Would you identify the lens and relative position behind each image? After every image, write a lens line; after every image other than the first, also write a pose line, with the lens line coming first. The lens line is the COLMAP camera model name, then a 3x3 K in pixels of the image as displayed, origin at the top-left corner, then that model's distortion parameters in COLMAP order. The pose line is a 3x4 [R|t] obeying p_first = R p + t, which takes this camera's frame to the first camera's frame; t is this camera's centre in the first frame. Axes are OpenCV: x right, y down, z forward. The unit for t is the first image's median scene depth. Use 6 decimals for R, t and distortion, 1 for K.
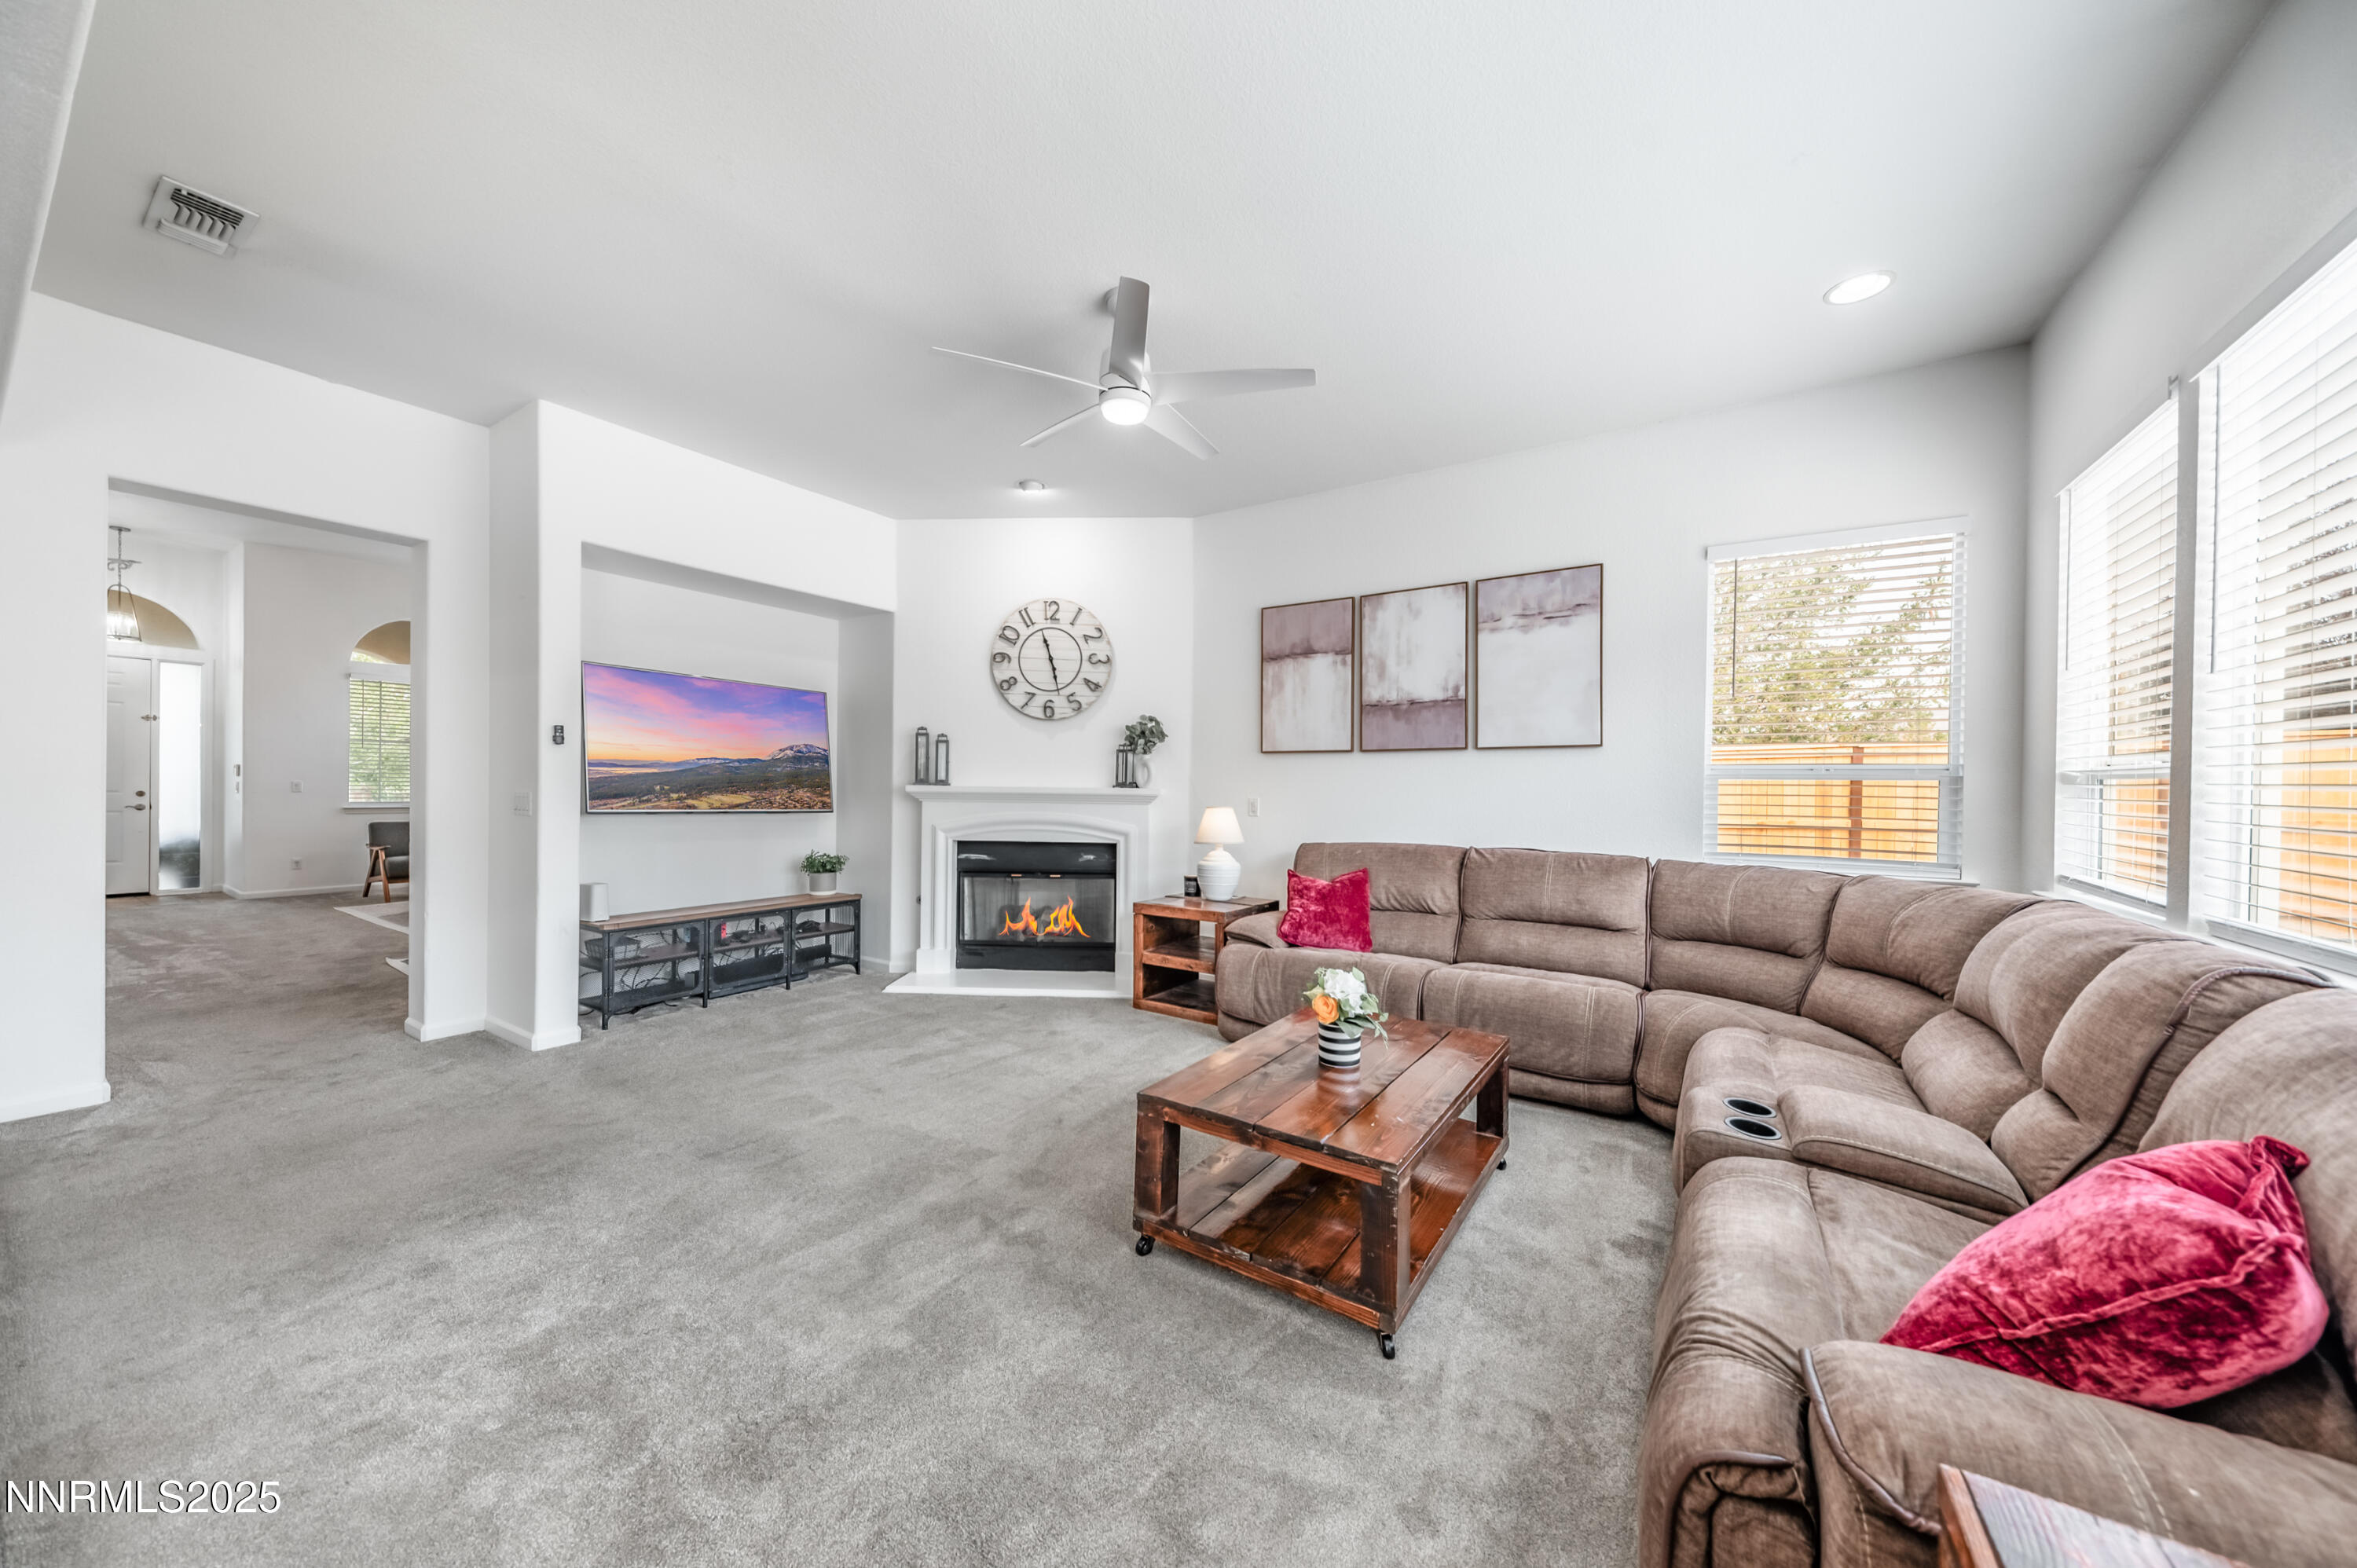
lens RADIAL K [[811.4, 0, 1173.0], [0, 811.4, 798.7], [0, 0, 1]] dist [0.005031, -0.002373]
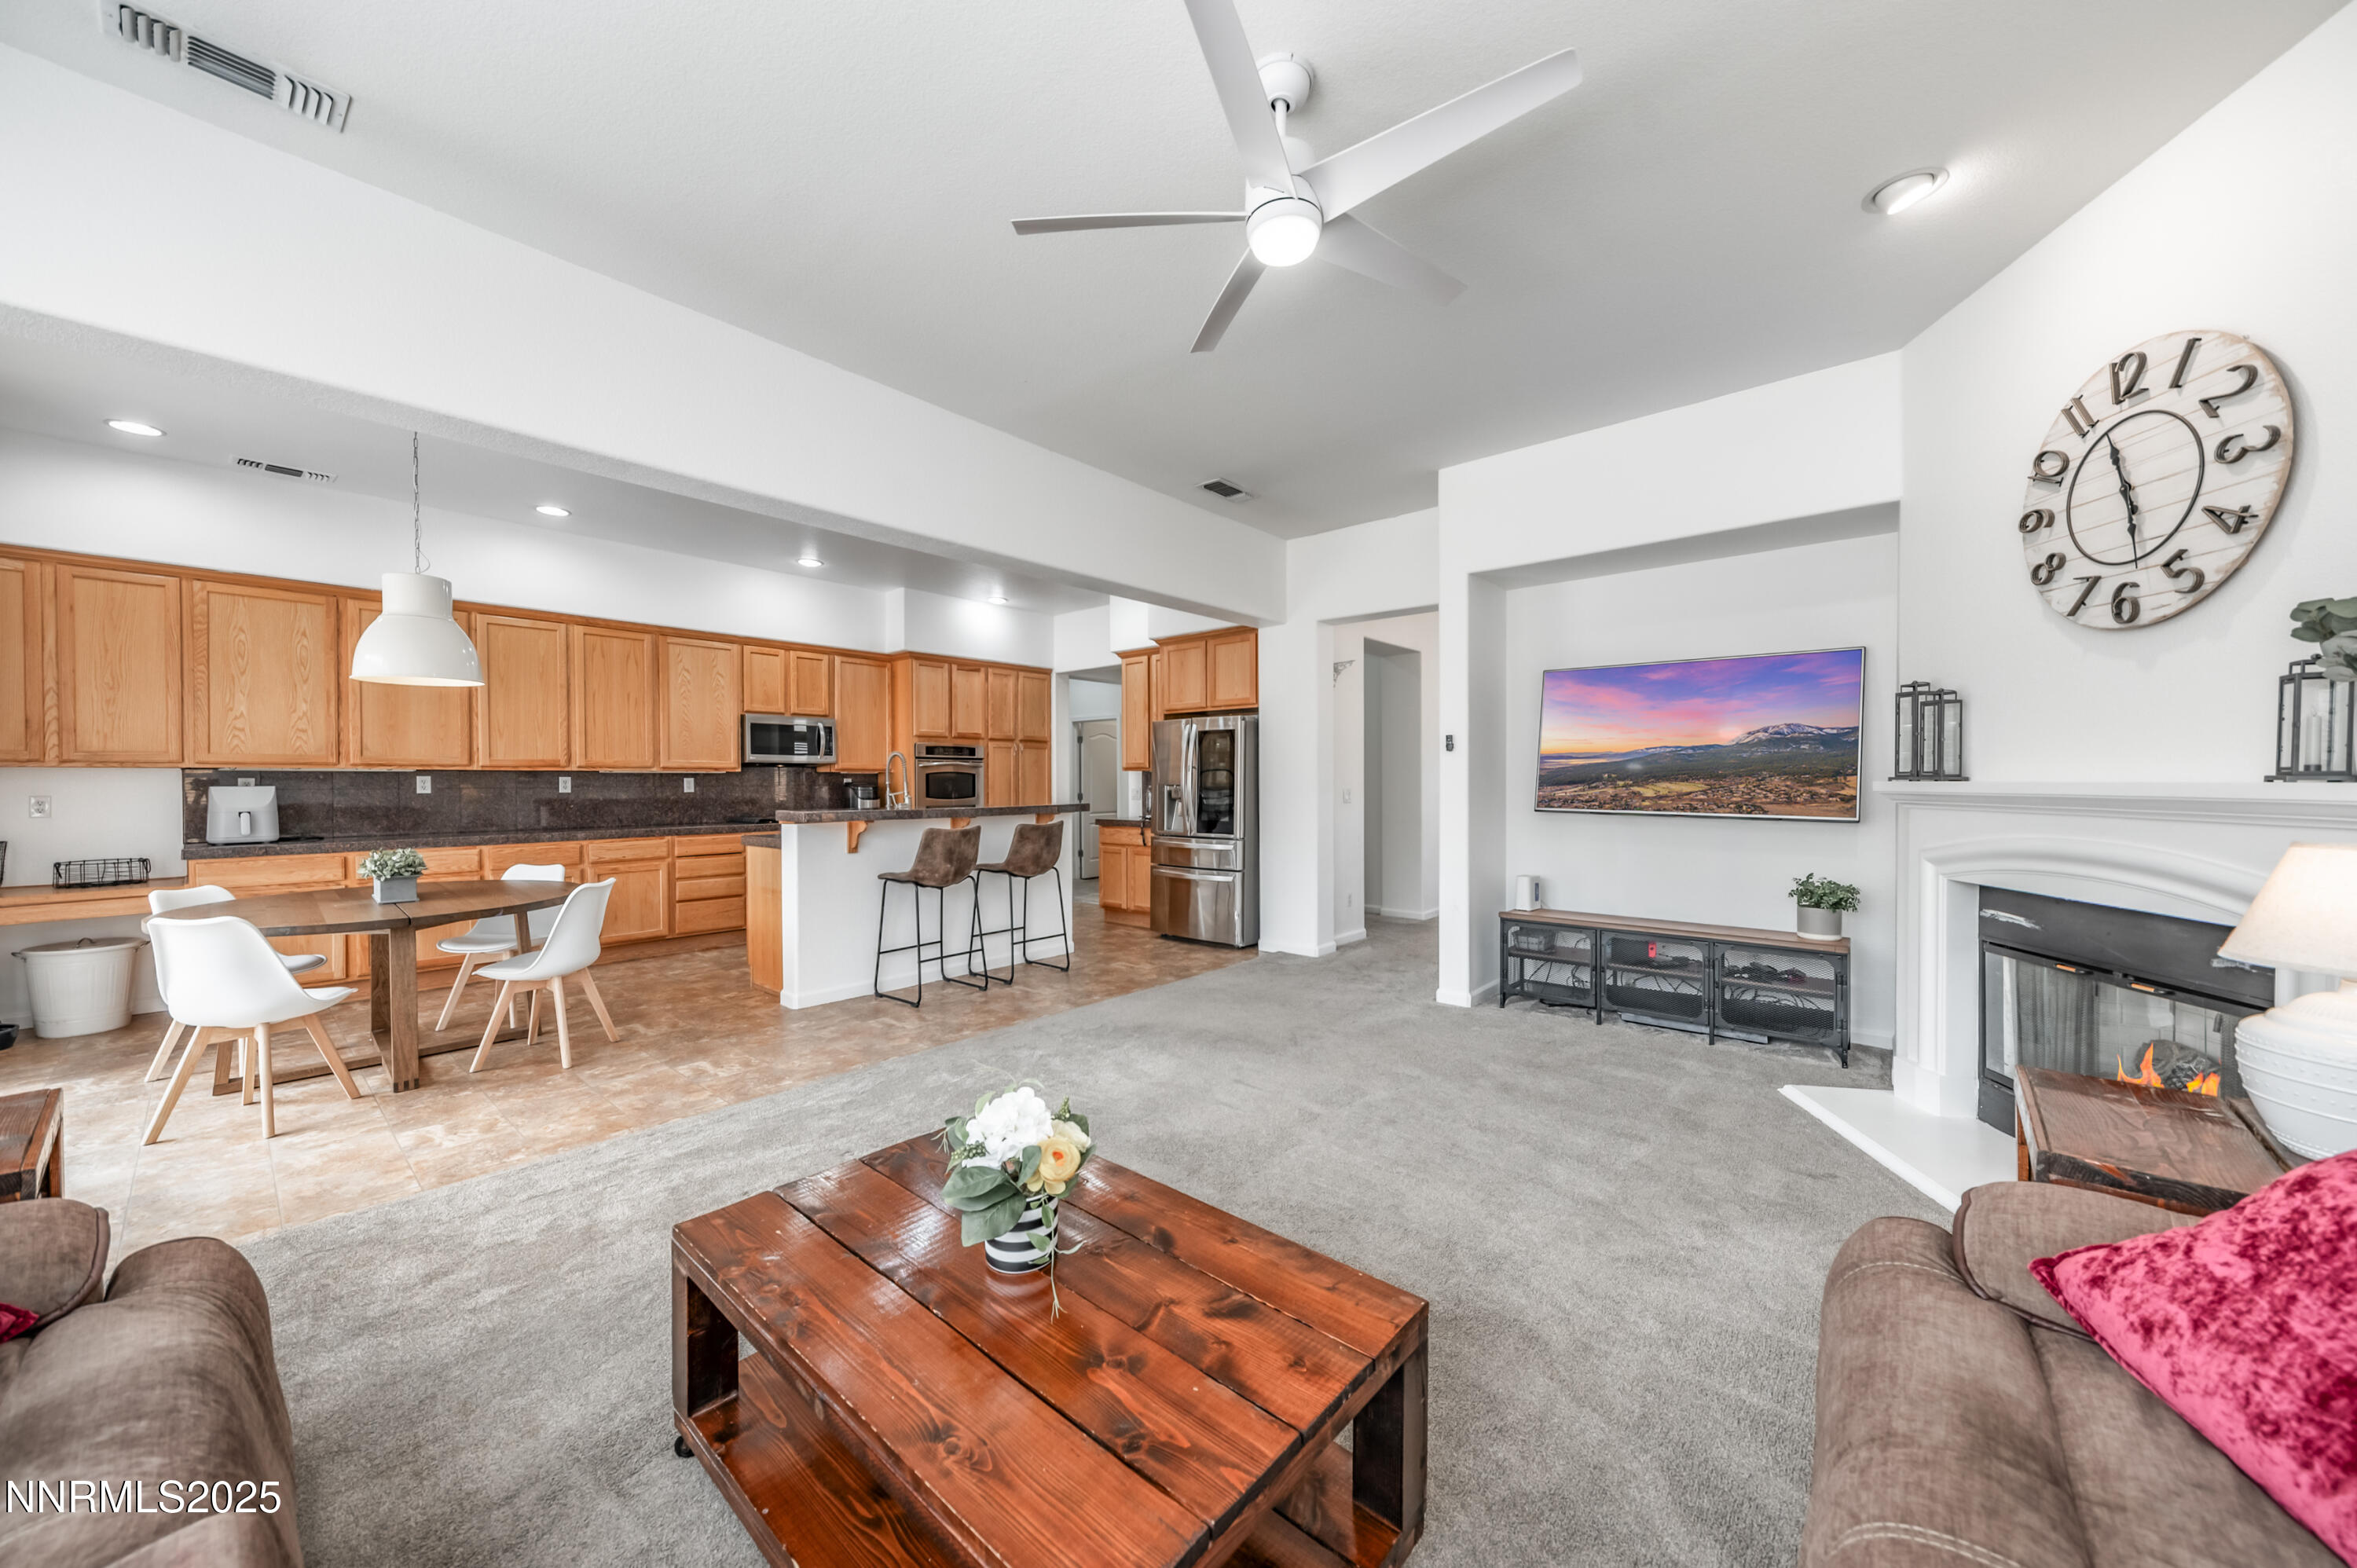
lens RADIAL K [[811.4, 0, 1165.3], [0, 811.4, 796.2], [0, 0, 1]] dist [0.005031, -0.002373]
pose [[-0.136616, 0.007691, -0.990594, 0.390055], [-0.010434, 0.999903, 0.009202, -0.006192], [0.990569, 0.011593, -0.136522, 0.605293]]
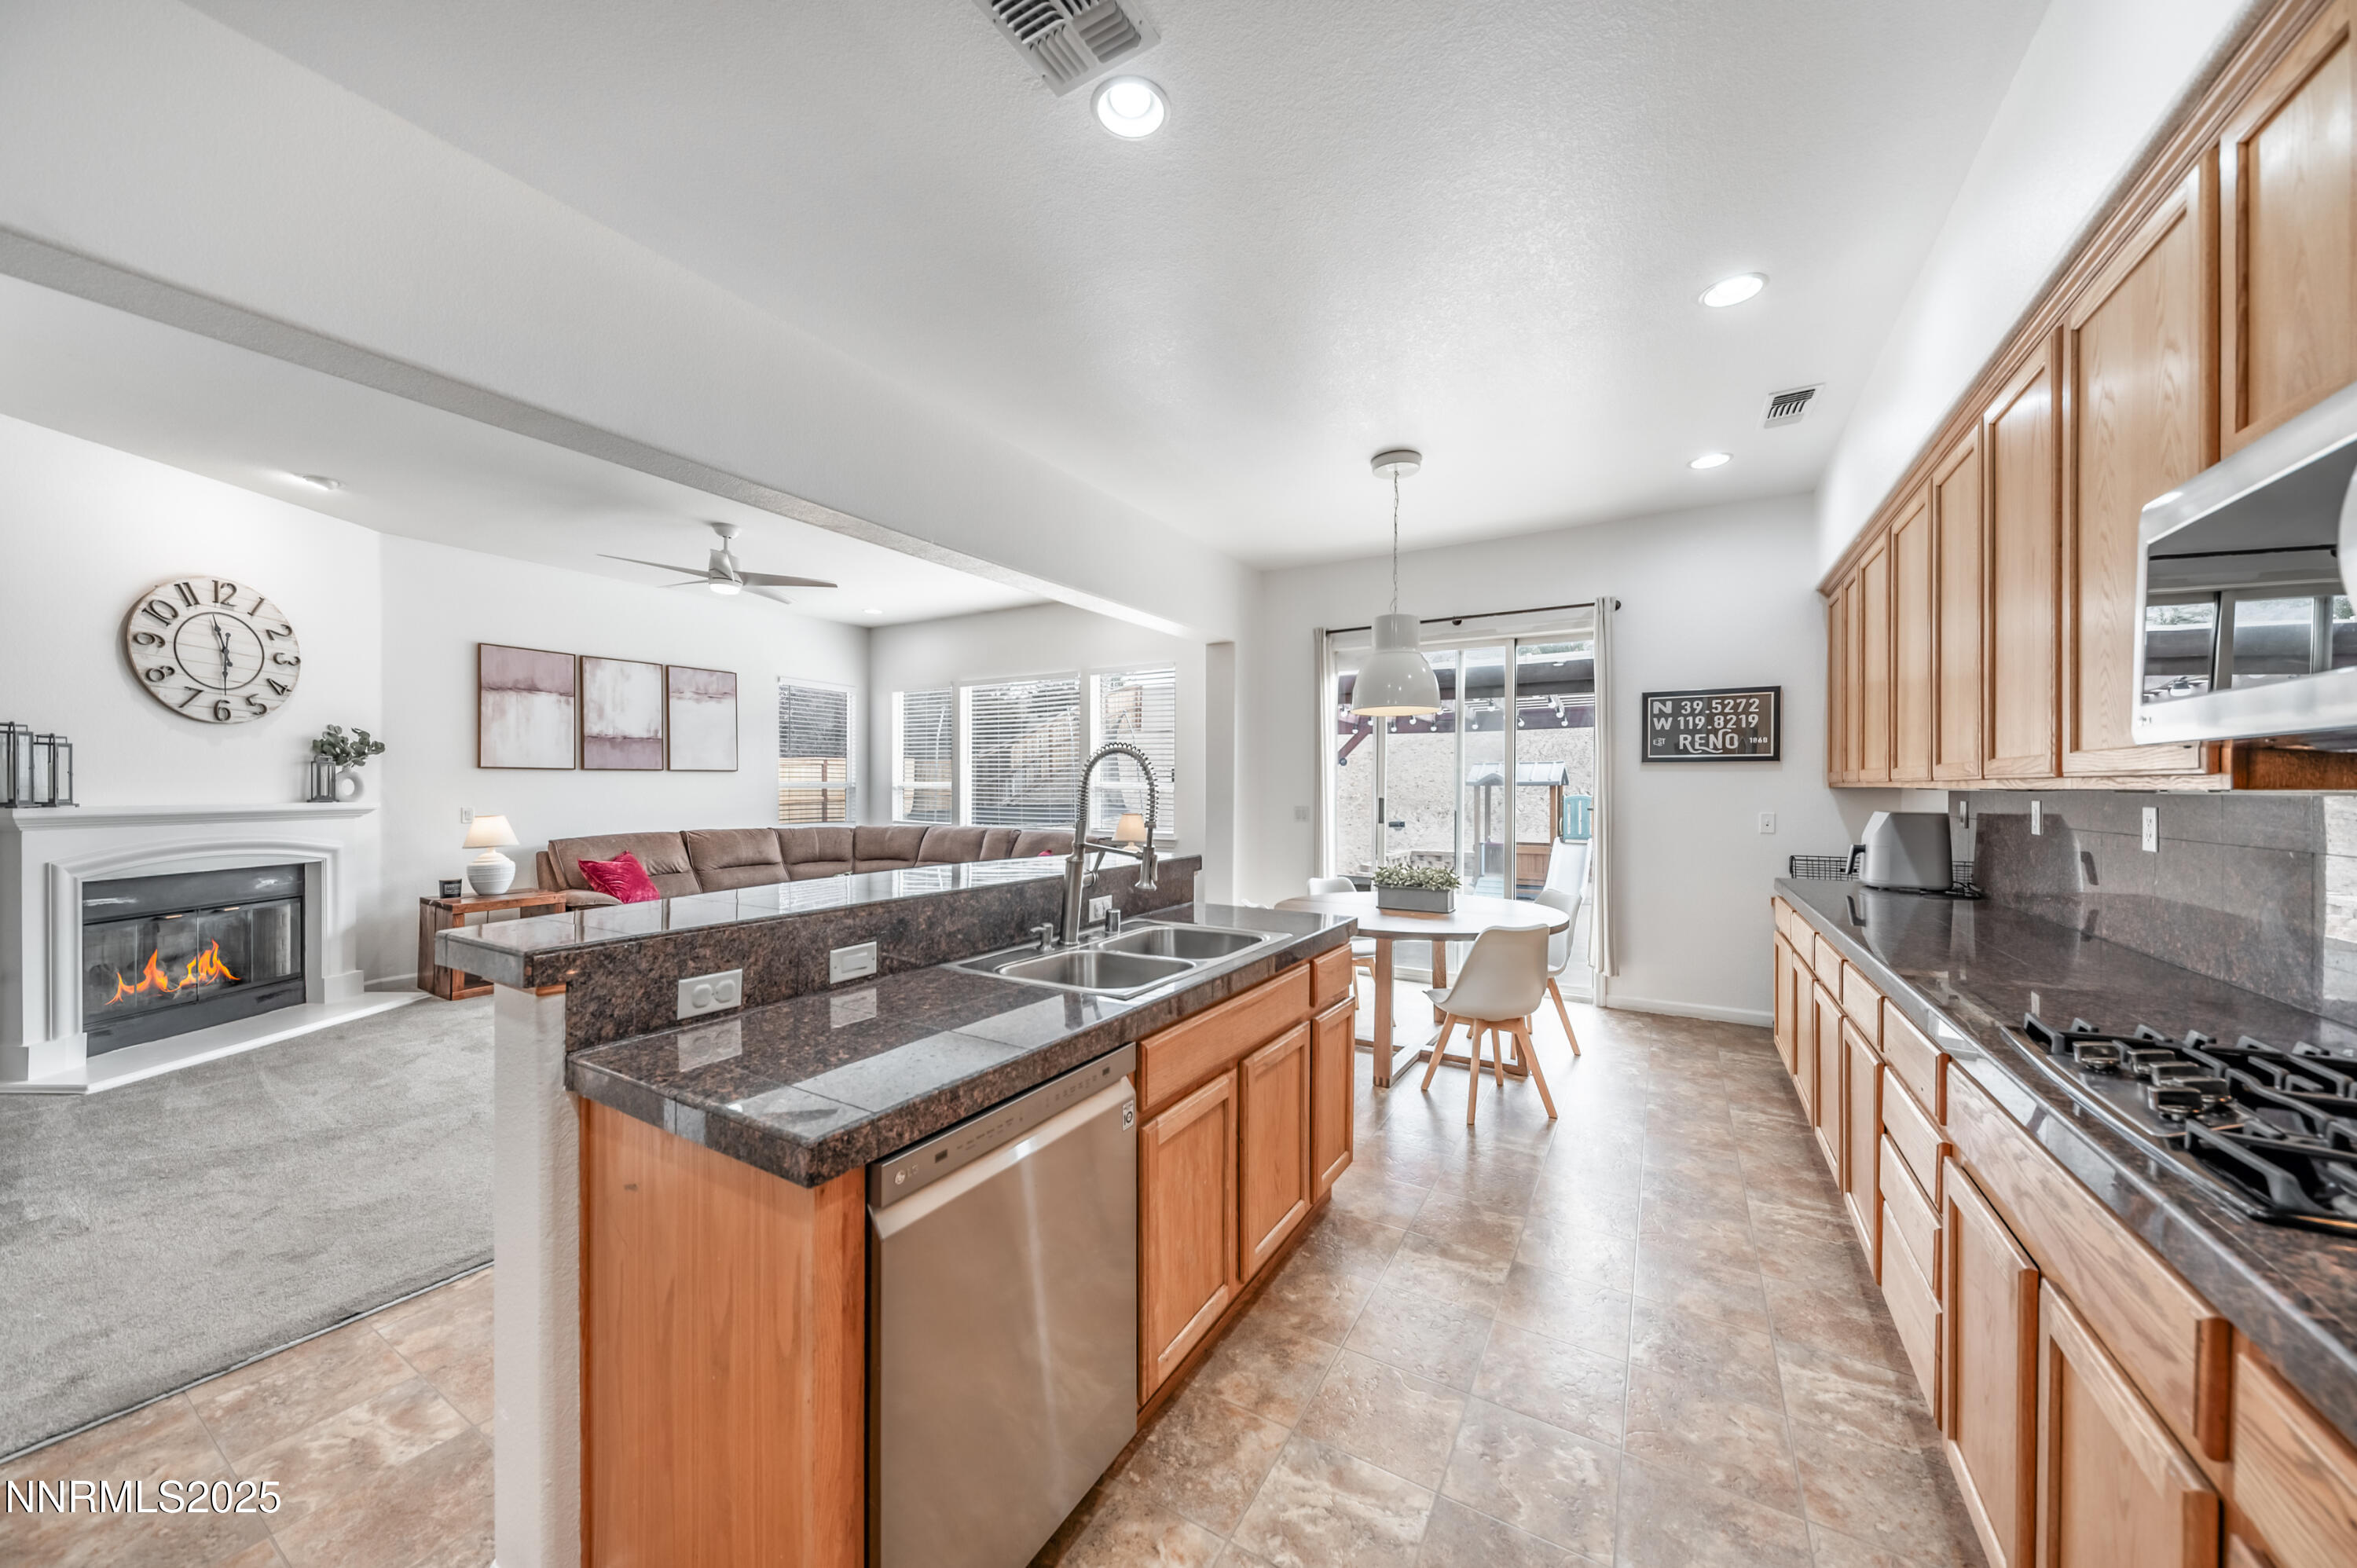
lens RADIAL K [[811.4, 0, 1211.9], [0, 811.4, 791.1], [0, 0, 1]] dist [0.005031, -0.002373]
pose [[-0.087571, -0.019609, 0.995965, -1.189604], [0.011155, 0.999724, 0.020663, -0.036977], [-0.996096, 0.012920, -0.087329, 0.064425]]
